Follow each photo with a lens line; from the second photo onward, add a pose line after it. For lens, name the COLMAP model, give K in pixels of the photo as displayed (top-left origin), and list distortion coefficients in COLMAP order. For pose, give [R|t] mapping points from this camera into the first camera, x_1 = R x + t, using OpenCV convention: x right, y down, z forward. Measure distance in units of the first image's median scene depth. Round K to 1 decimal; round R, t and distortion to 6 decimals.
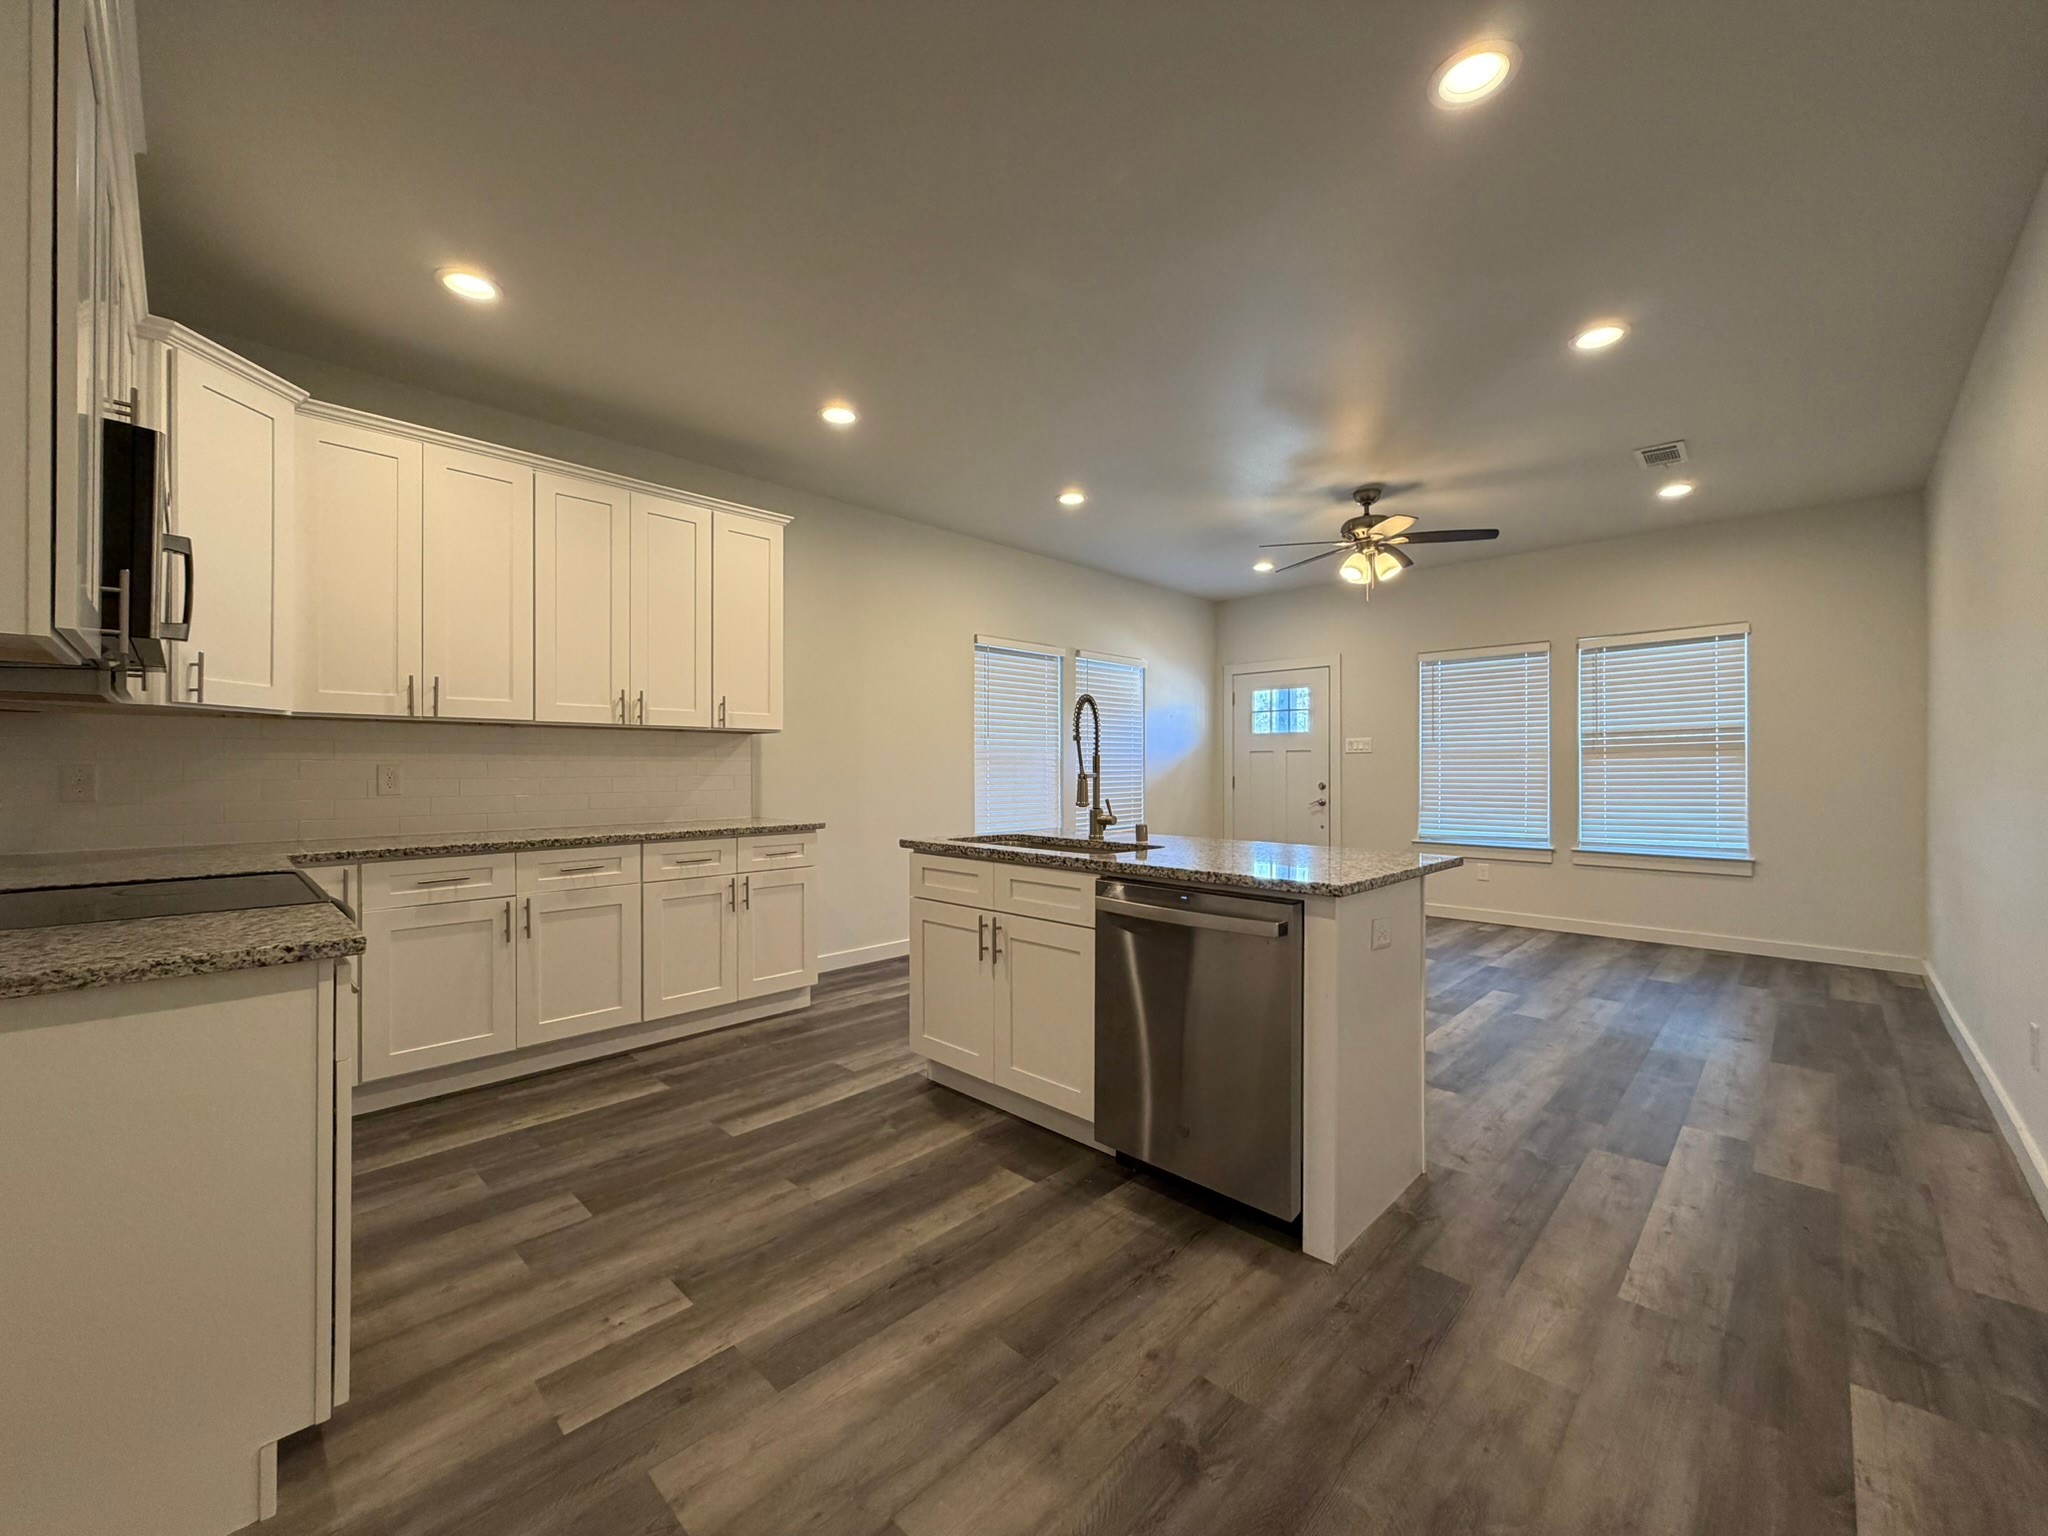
lens RADIAL K [[812.4, 0, 1016.3], [0, 812.4, 765.6], [0, 0, 1]] dist [0.000067, 0.000118]
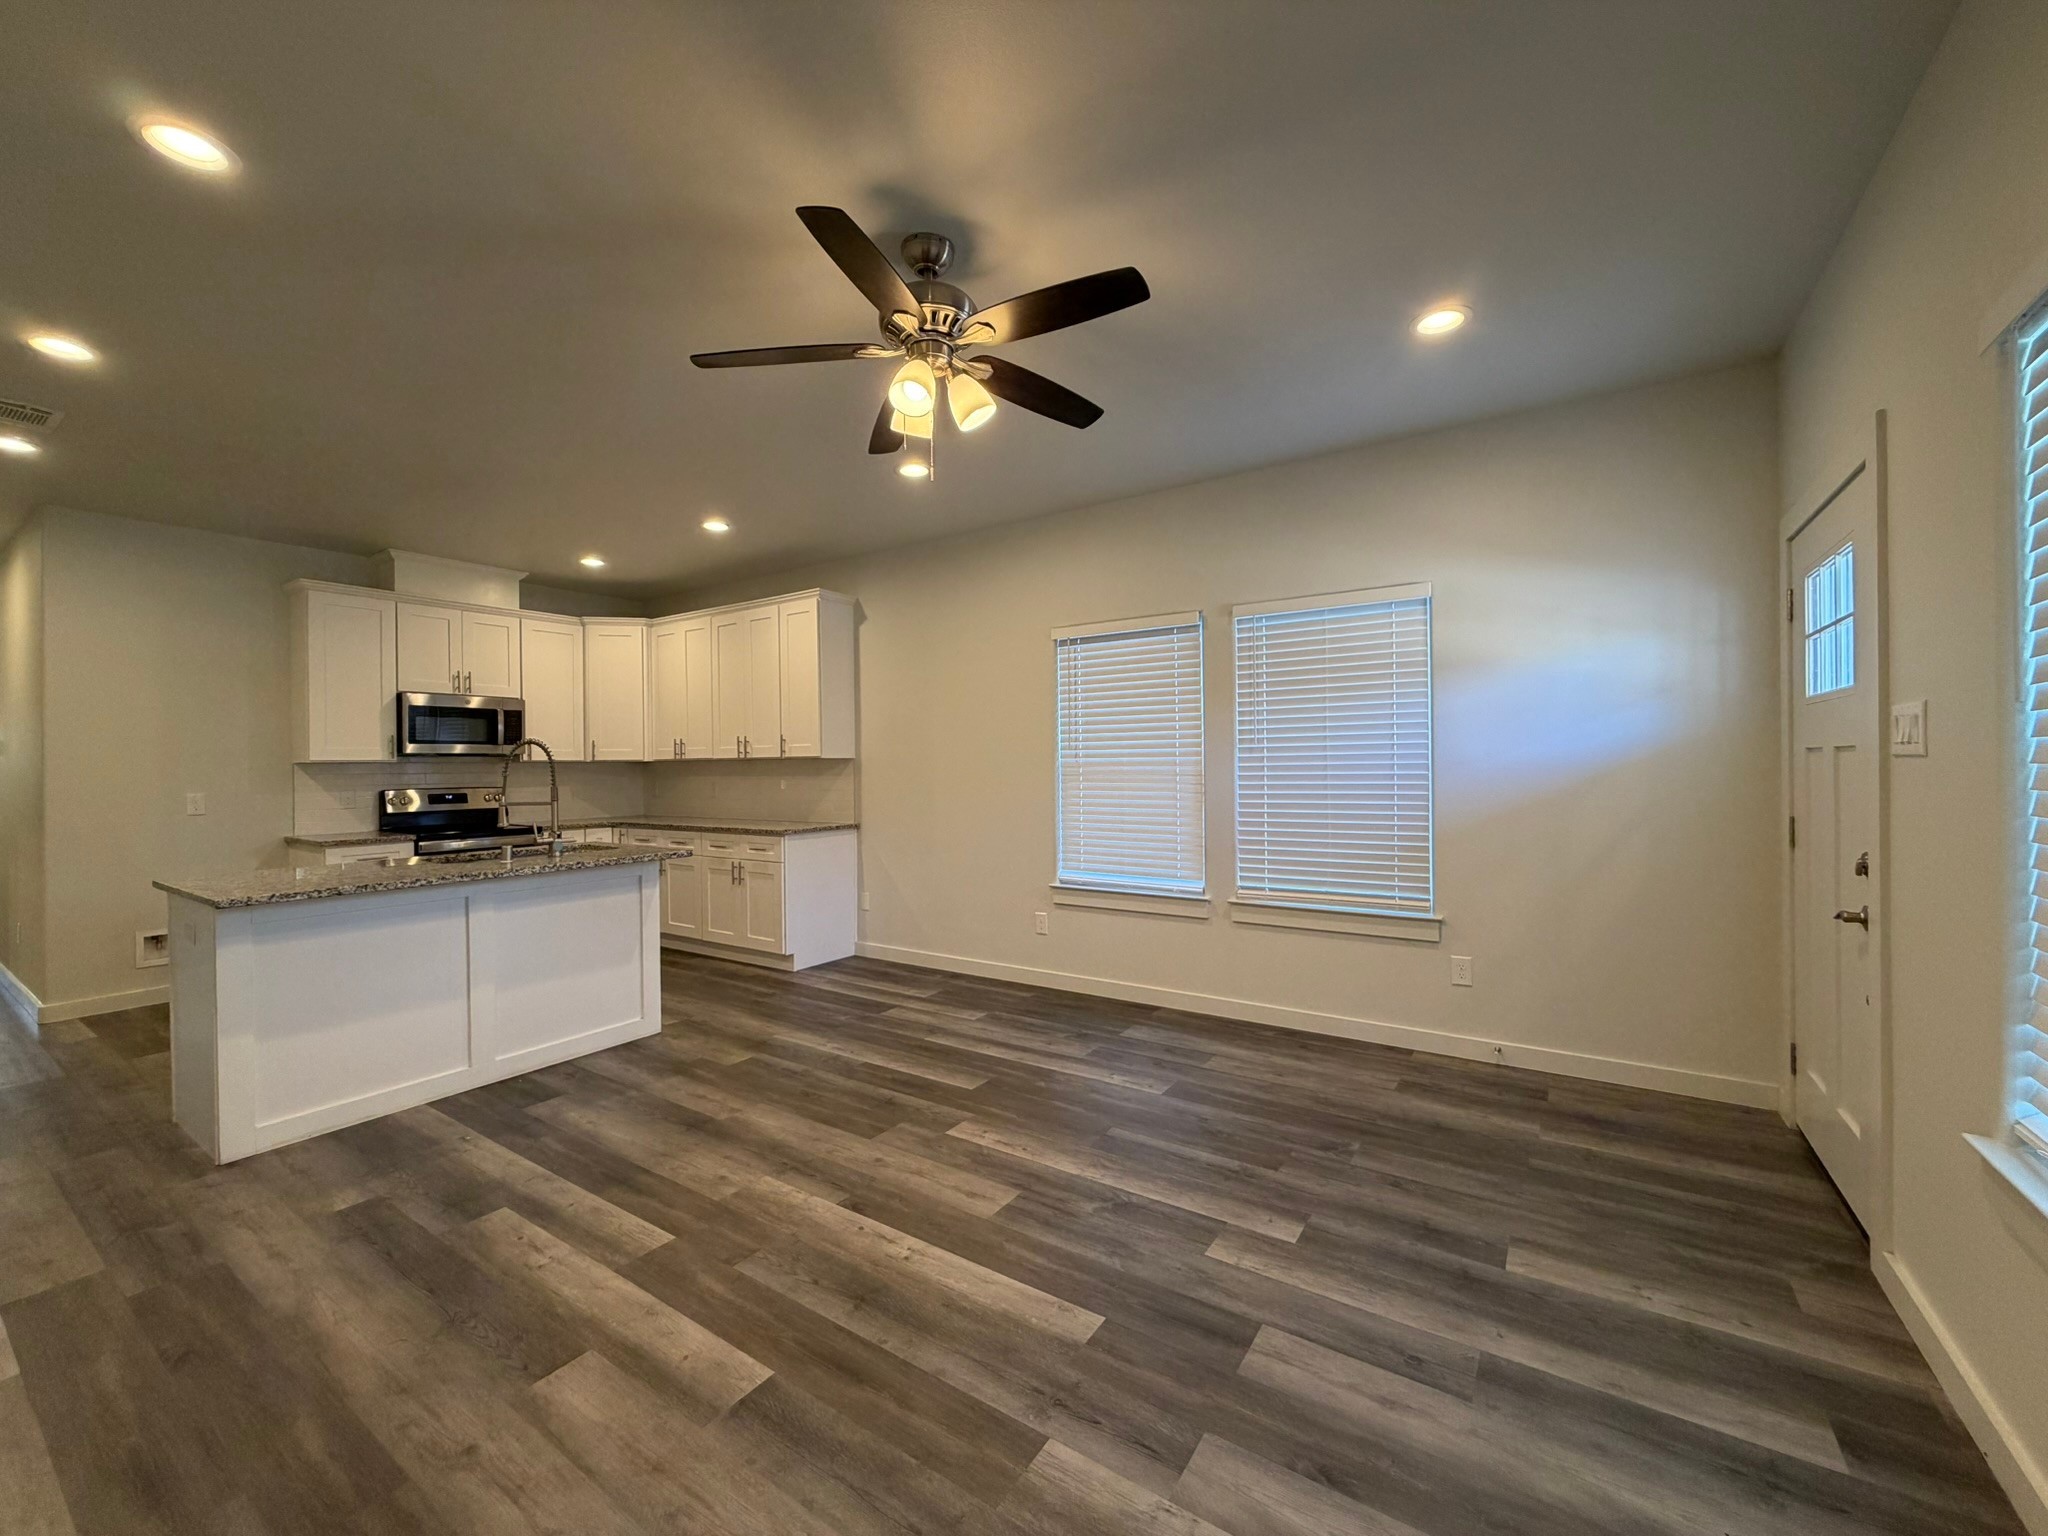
lens RADIAL K [[812.9, 0, 1019.4], [0, 812.9, 766.1], [0, 0, 1]] dist [0.000258, 0.000071]
pose [[0.182667, 0.000379, -0.983175, 1.429943], [0.012818, 0.999914, 0.002767, -0.037989], [0.983091, -0.013108, 0.182646, 1.487450]]
